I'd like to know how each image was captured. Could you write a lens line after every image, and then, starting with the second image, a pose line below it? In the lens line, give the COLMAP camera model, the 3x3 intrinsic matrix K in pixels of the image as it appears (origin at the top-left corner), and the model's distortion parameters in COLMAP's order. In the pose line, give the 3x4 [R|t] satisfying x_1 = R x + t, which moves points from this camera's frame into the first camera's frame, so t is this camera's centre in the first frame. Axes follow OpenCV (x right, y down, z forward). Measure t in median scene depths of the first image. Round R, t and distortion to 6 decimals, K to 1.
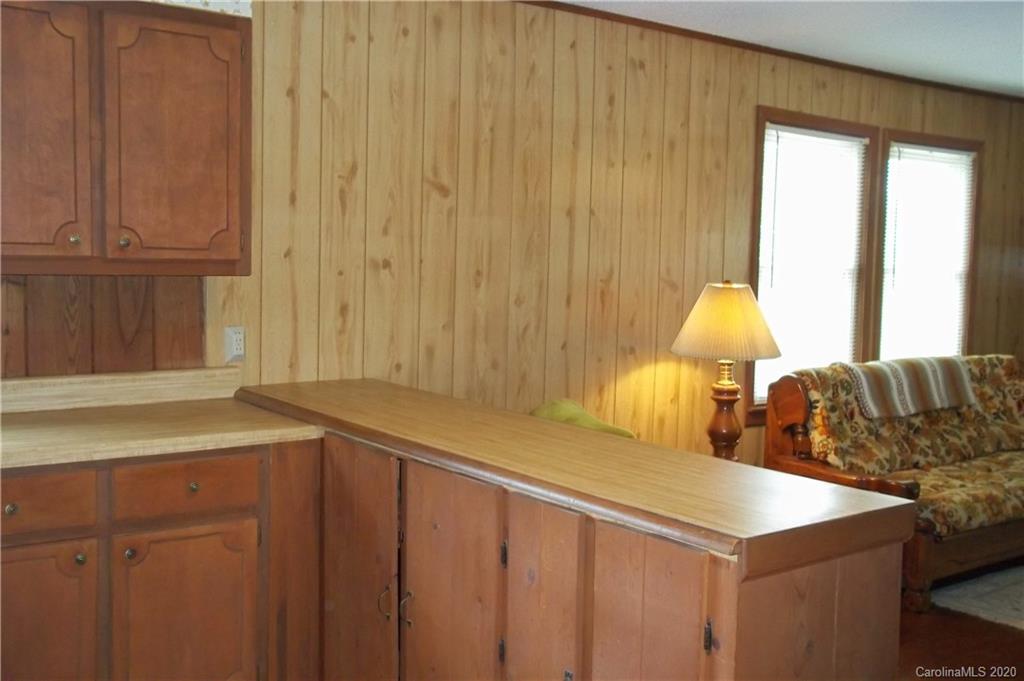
lens RADIAL K [[1082.7, 0, 512.0], [0, 1082.7, 340.5], [0, 0, 1]] dist [0.011816, -0.003584]
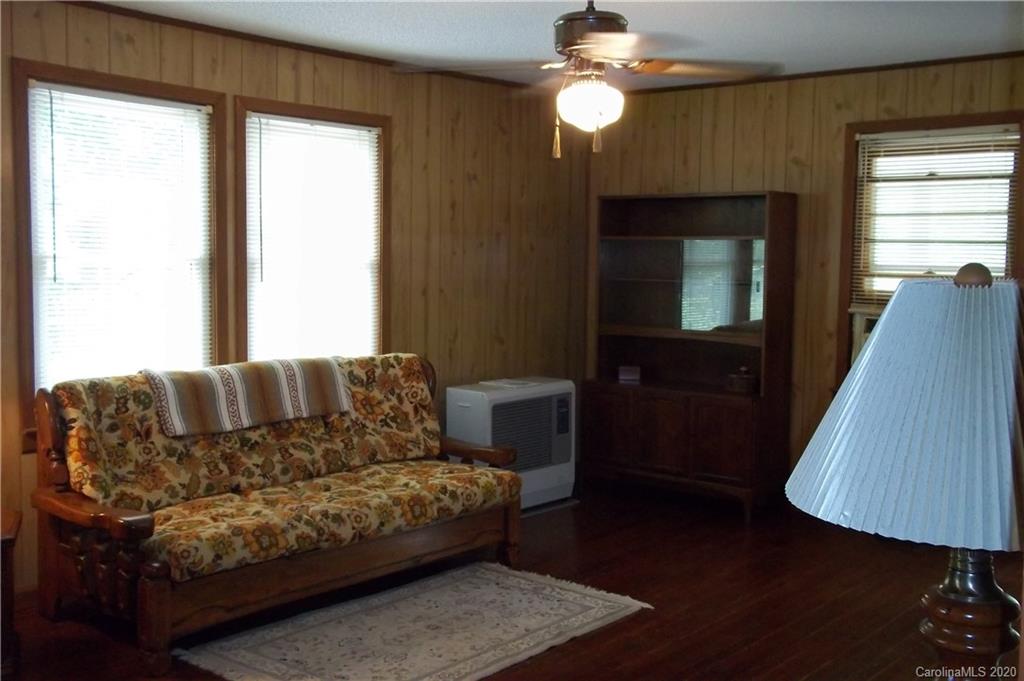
lens RADIAL K [[1082.7, 0, 512.0], [0, 1082.7, 340.5], [0, 0, 1]] dist [0.011816, -0.003584]
pose [[0.978062, -0.024129, 0.206913, 0.402744], [0.023058, 0.999705, 0.007587, -0.002643], [-0.207036, -0.002649, 0.978330, 0.119529]]
